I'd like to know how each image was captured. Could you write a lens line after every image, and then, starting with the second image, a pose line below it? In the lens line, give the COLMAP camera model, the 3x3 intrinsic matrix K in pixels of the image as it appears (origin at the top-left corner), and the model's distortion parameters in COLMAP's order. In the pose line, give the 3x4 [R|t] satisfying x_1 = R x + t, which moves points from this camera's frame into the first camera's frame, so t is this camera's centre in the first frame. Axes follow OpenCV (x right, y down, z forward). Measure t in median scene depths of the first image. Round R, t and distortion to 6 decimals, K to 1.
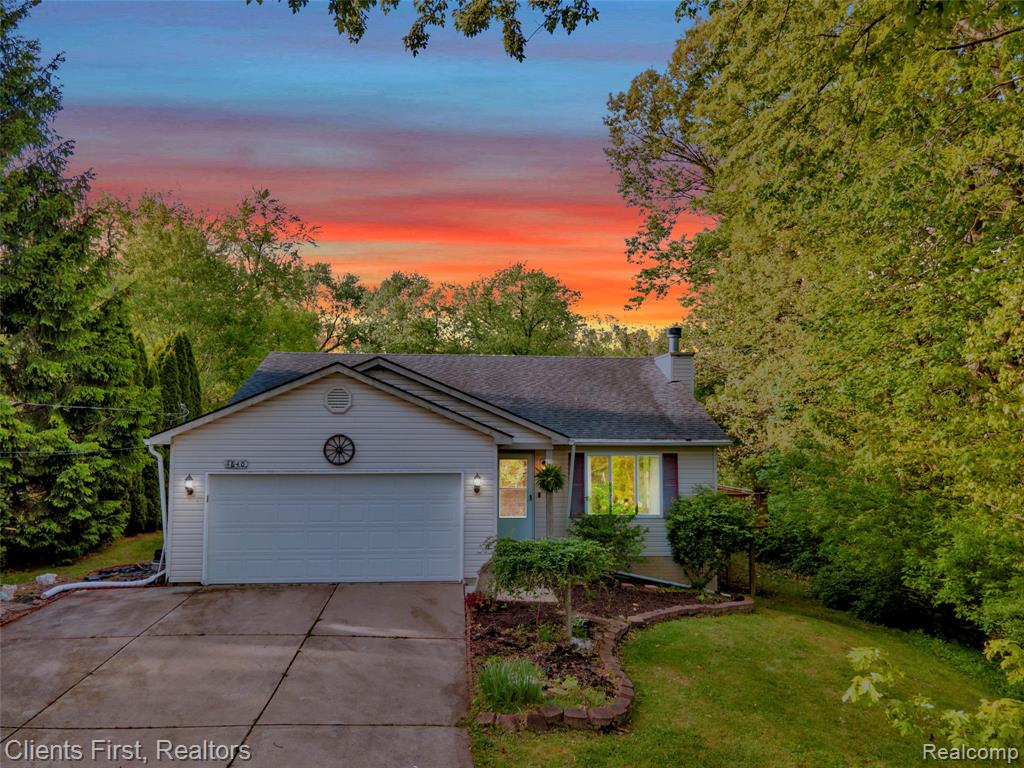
lens RADIAL K [[752.5, 0, 516.7], [0, 752.5, 414.3], [0, 0, 1]] dist [0.035935, 0.011251]
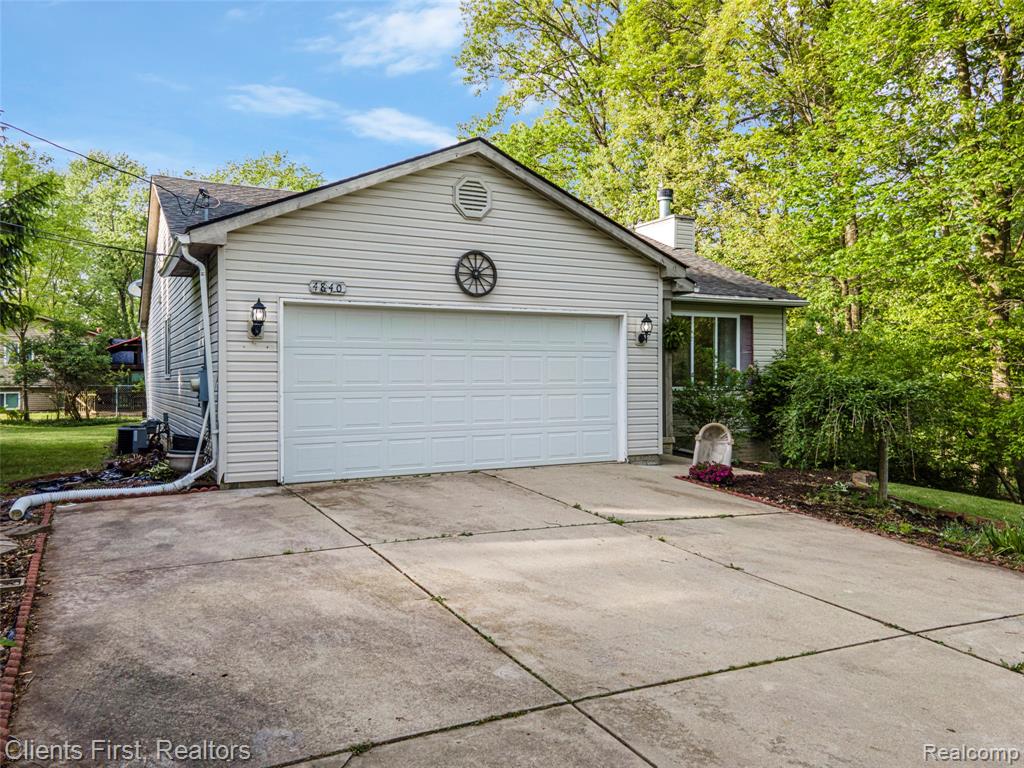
lens RADIAL K [[775.4, 0, 517.4], [0, 775.4, 404.0], [0, 0, 1]] dist [0.064846, 0.001938]
pose [[0.914232, -0.023613, 0.404503, -0.509810], [-0.000901, 0.998180, 0.060306, 0.127076], [-0.405191, -0.055498, 0.912546, 0.366706]]
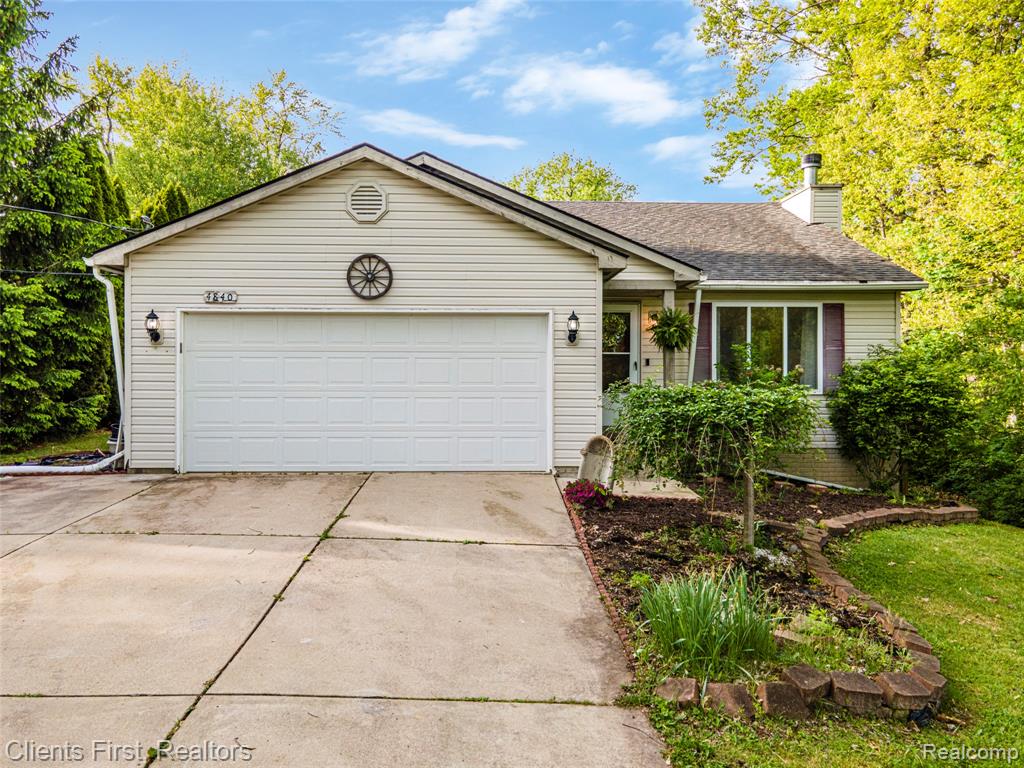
lens RADIAL K [[781.6, 0, 512.0], [0, 781.6, 384.0], [0, 0, 1]] dist [0.036758, 0.010075]
pose [[0.998661, -0.000929, -0.051724, -0.075145], [0.003538, 0.998724, 0.050374, 0.113785], [0.051612, -0.050490, 0.997390, 0.316238]]
